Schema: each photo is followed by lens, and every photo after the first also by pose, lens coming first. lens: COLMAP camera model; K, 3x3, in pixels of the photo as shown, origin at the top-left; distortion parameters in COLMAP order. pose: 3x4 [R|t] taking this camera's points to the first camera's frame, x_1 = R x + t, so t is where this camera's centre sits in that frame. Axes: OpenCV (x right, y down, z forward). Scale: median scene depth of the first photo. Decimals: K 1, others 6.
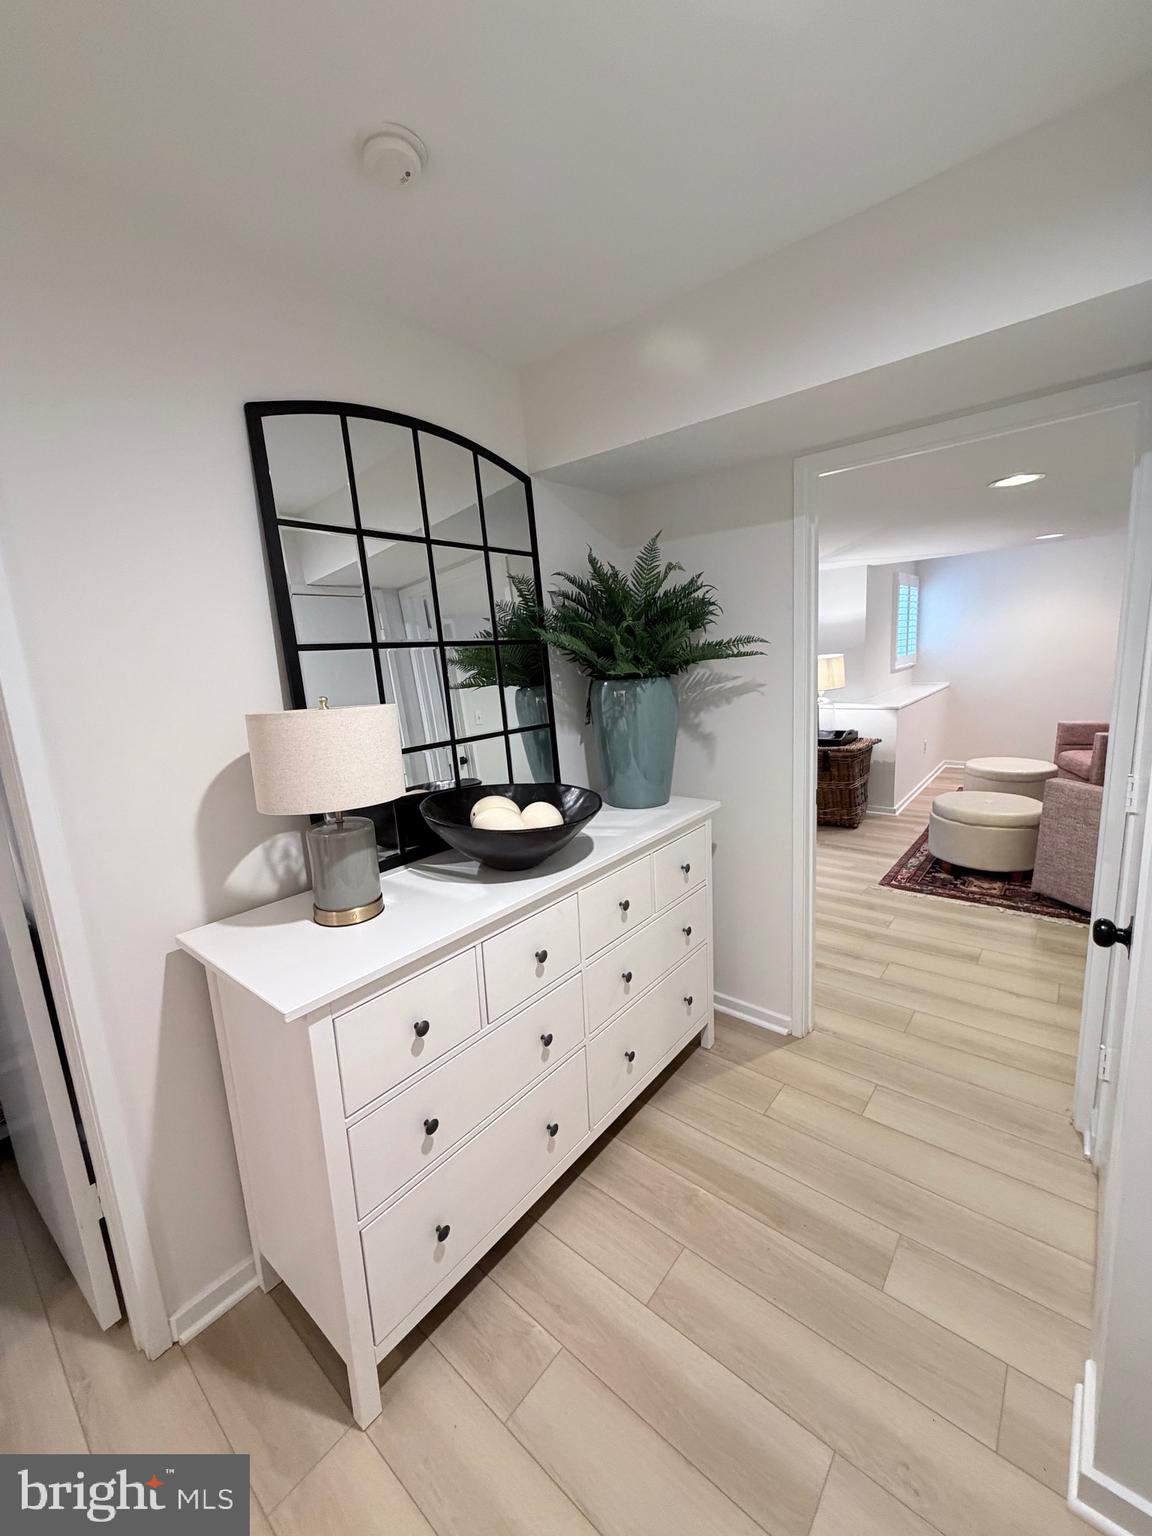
lens RADIAL K [[612.1, 0, 575.1], [0, 612.1, 763.4], [0, 0, 1]] dist [0.000055, -0.000066]
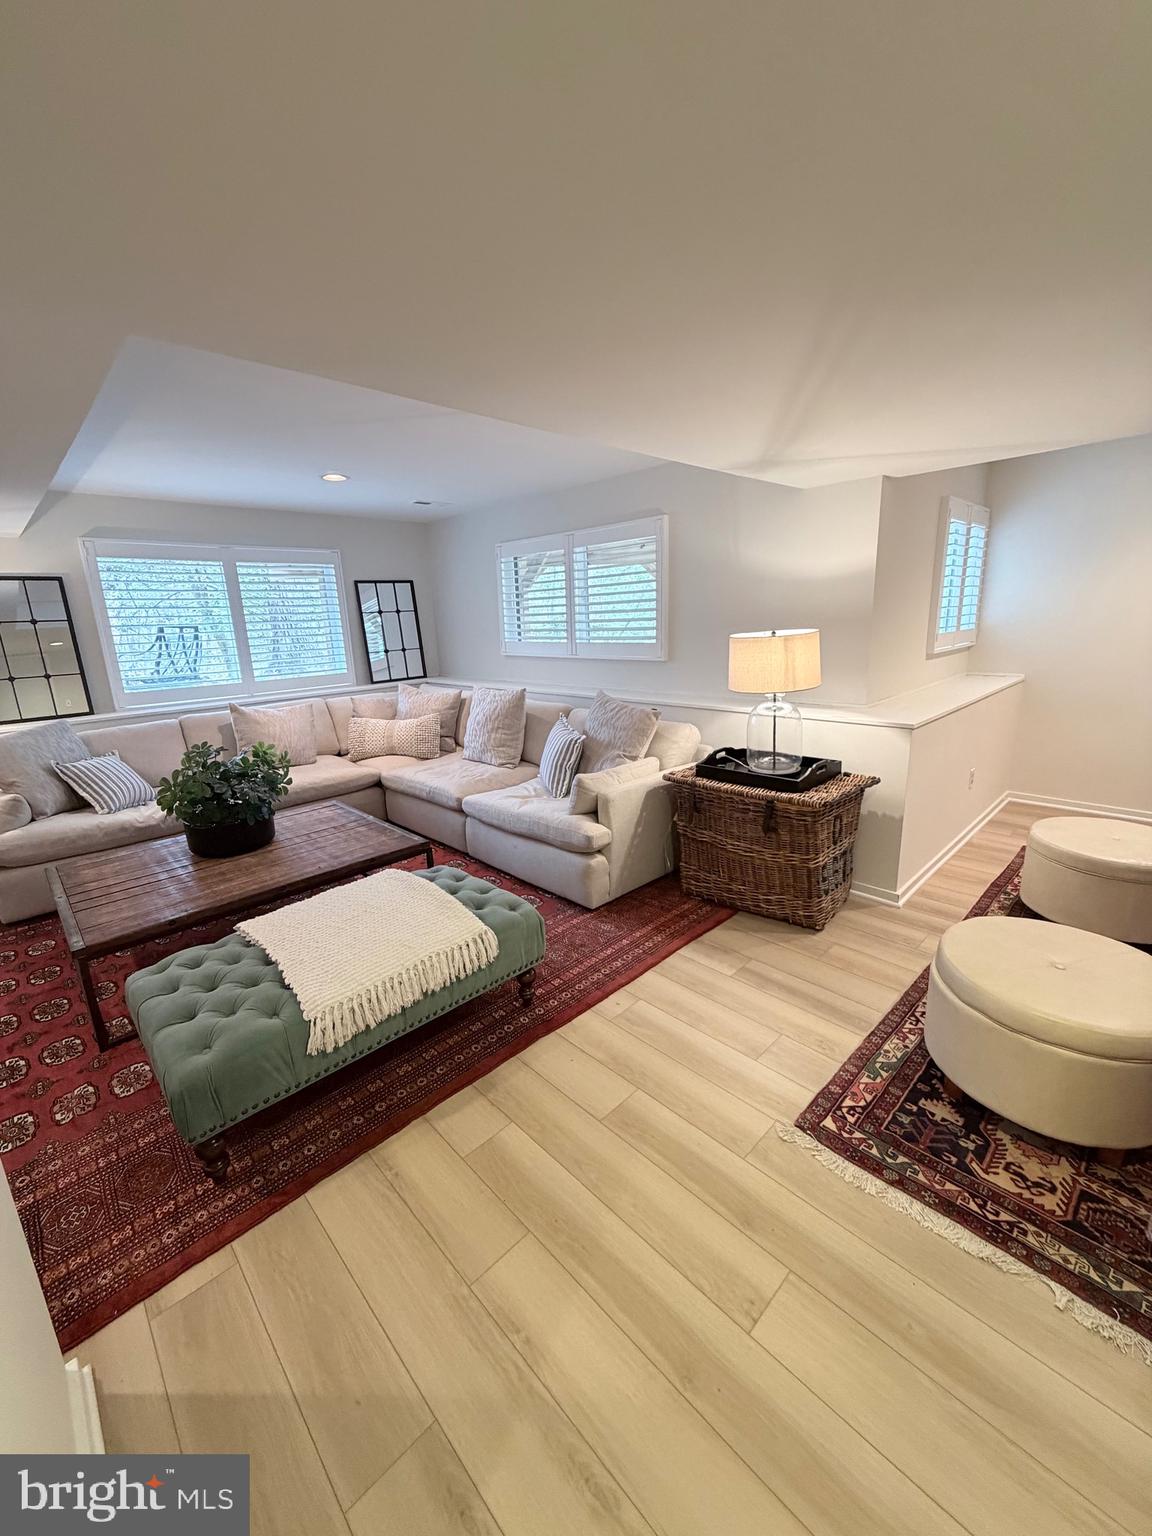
lens RADIAL K [[612.1, 0, 575.1], [0, 612.1, 763.4], [0, 0, 1]] dist [0.000055, -0.000066]
pose [[0.994050, 0.045325, -0.099047, 0.283437], [-0.039233, 0.997266, 0.062614, -0.083030], [0.101615, -0.058356, 0.993111, 0.413852]]
